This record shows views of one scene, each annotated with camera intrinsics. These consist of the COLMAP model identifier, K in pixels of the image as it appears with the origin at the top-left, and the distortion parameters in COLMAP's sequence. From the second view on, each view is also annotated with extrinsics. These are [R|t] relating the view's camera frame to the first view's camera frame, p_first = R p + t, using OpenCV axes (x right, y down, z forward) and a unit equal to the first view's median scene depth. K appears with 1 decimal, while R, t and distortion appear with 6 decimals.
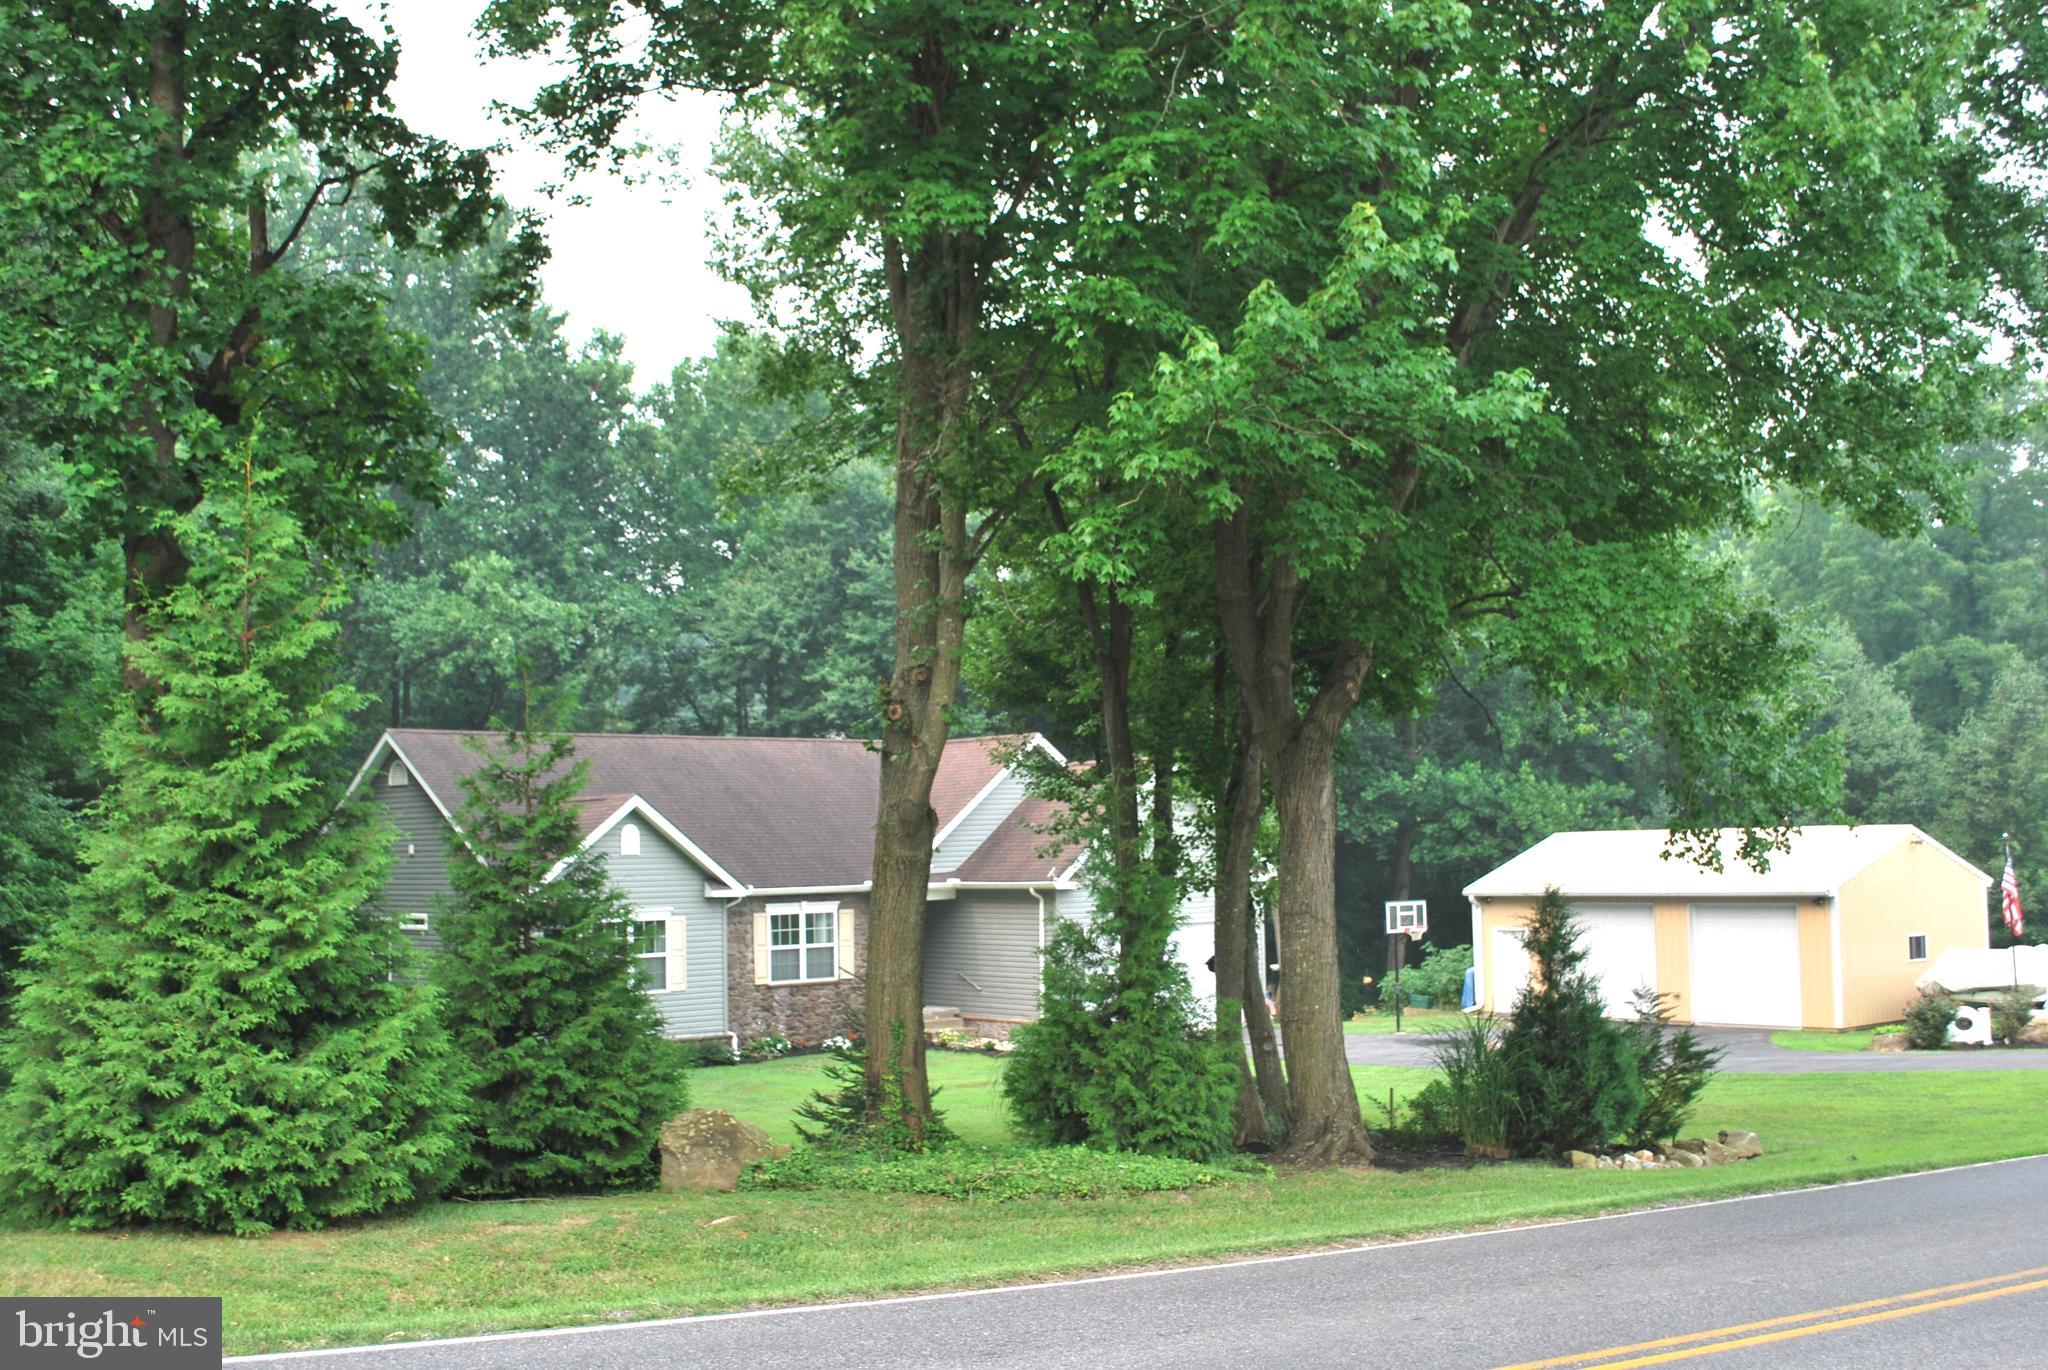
lens RADIAL K [[2213.4, 0, 1001.7], [0, 2213.4, 694.3], [0, 0, 1]] dist [-0.065309, 0.000000]
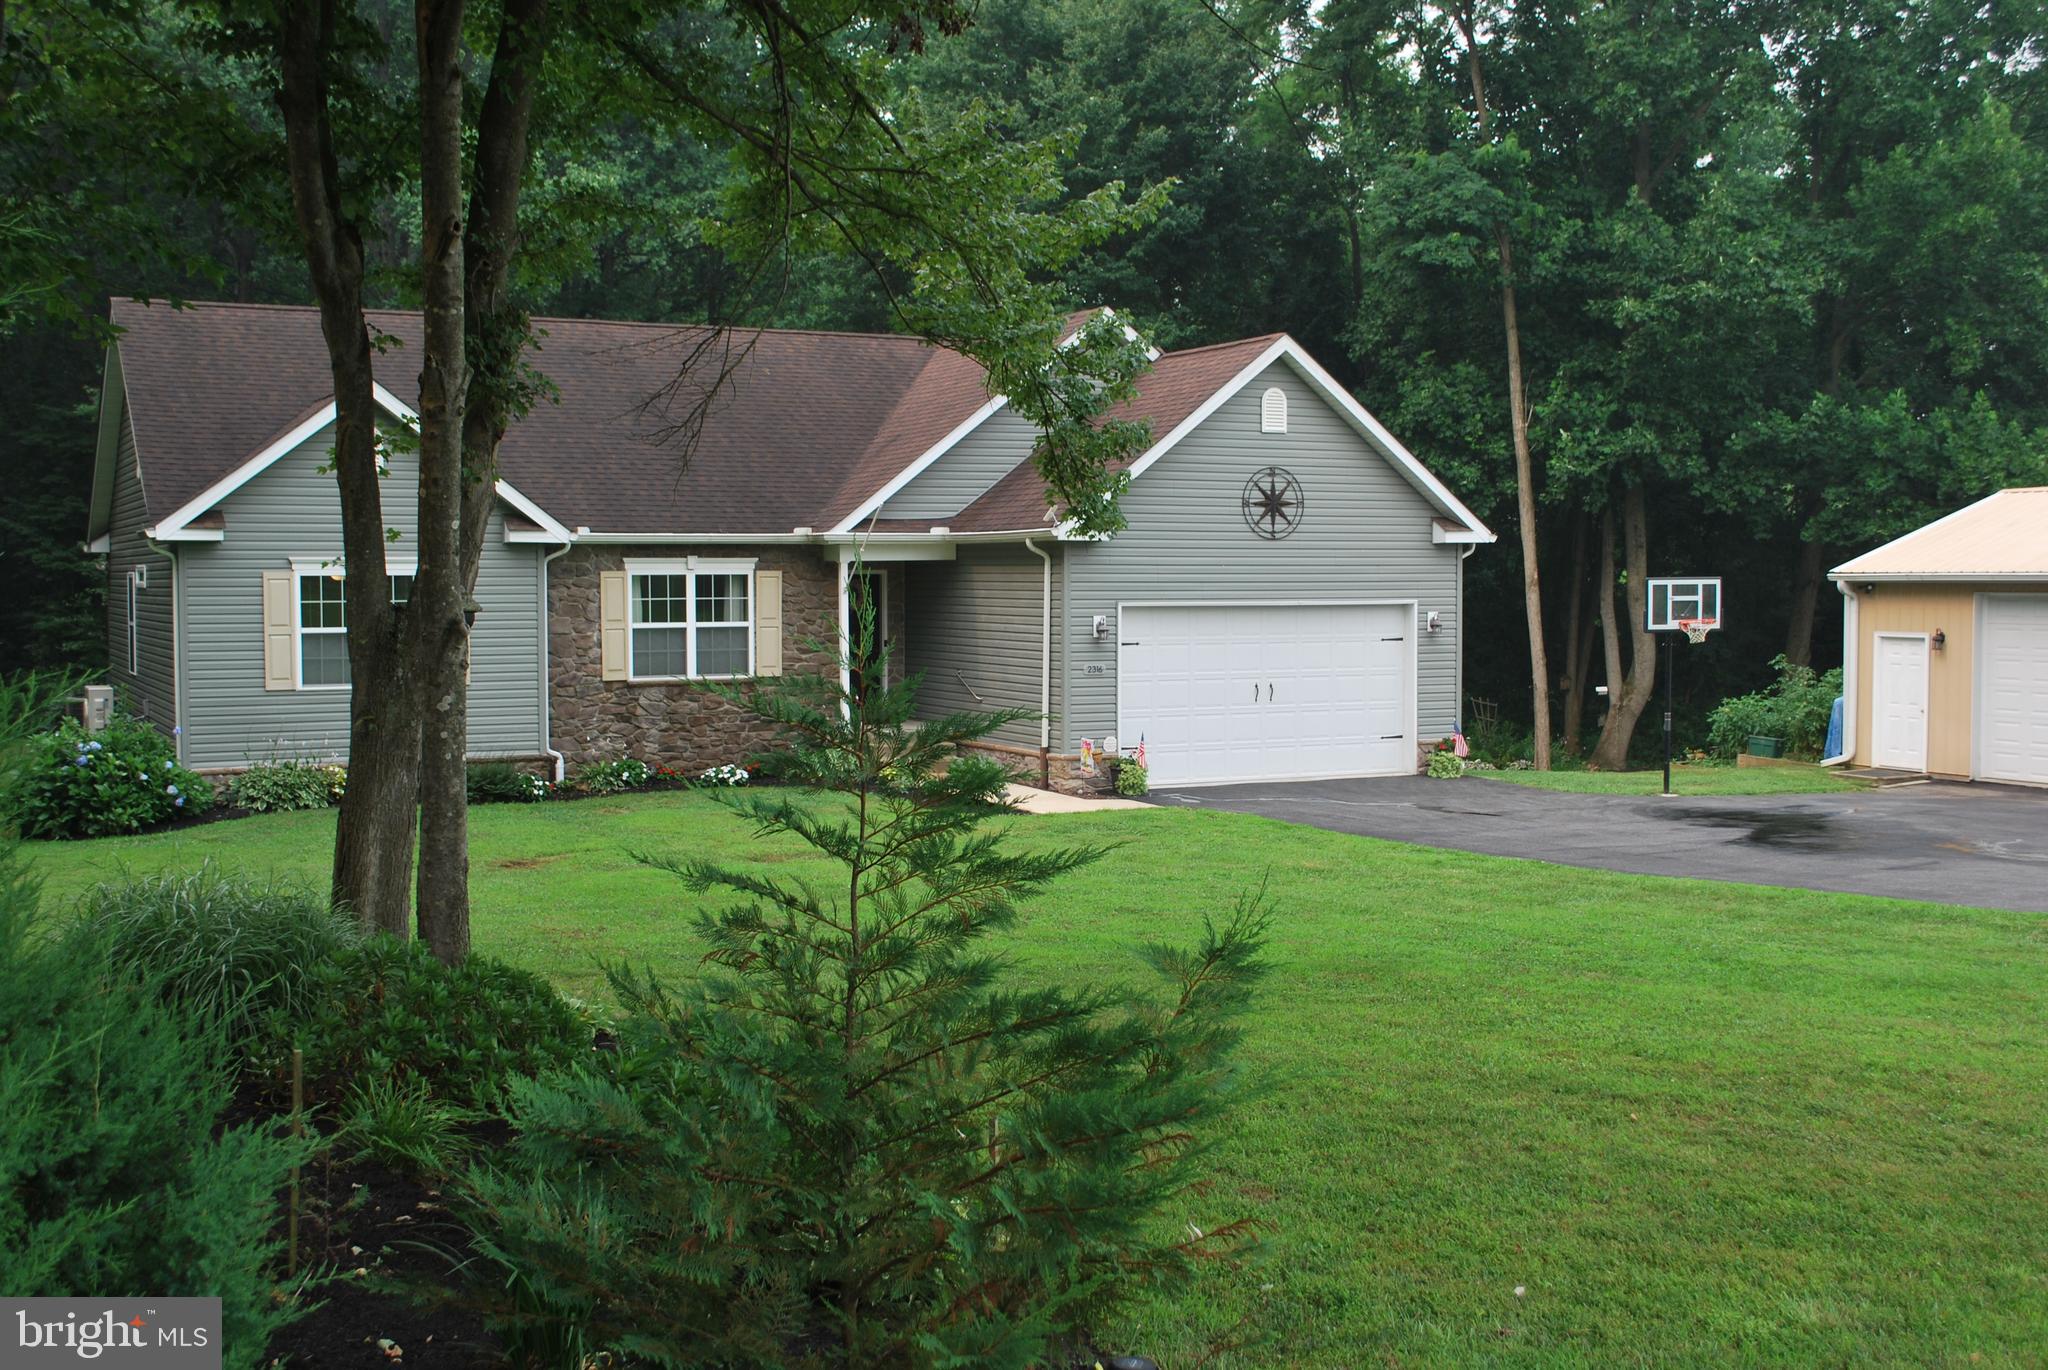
lens RADIAL K [[2213.4, 0, 995.6], [0, 2213.4, 695.2], [0, 0, 1]] dist [-0.065309, 0.000000]
pose [[0.967413, 0.031096, -0.251288, 0.160060], [0.000334, 0.992273, 0.124075, 0.053359], [0.253205, -0.120116, 0.959927, 0.391398]]
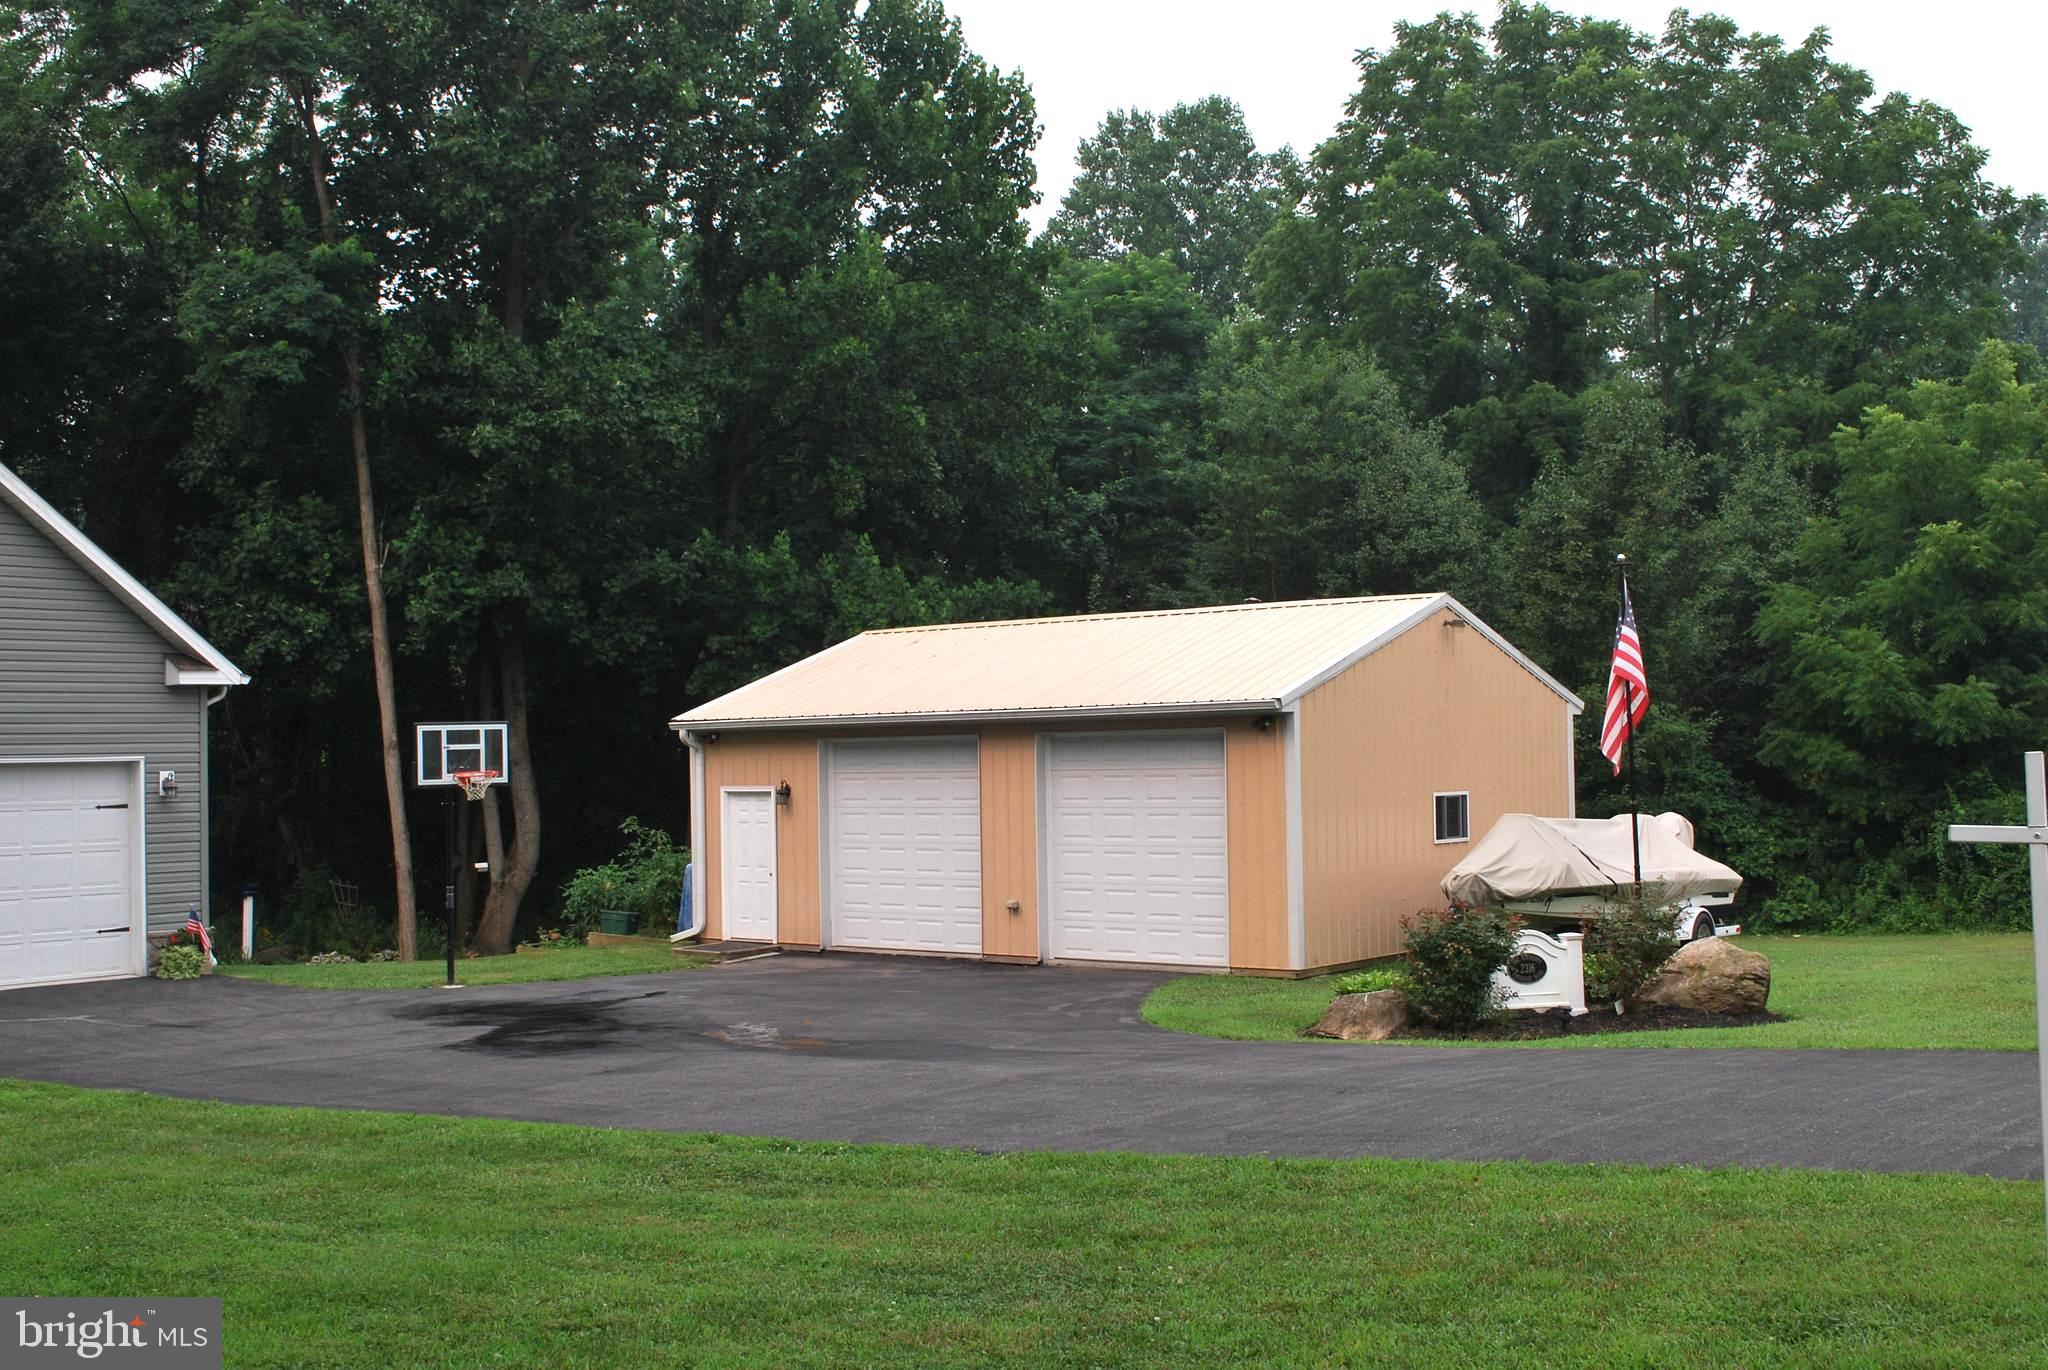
lens RADIAL K [[2213.4, 0, 1016.9], [0, 2213.4, 651.4], [0, 0, 1]] dist [-0.065309, 0.000000]
pose [[0.984062, 0.008968, 0.177602, 0.227781], [-0.012304, 0.999768, 0.017690, 0.070198], [-0.177402, -0.019593, 0.983943, 0.509461]]
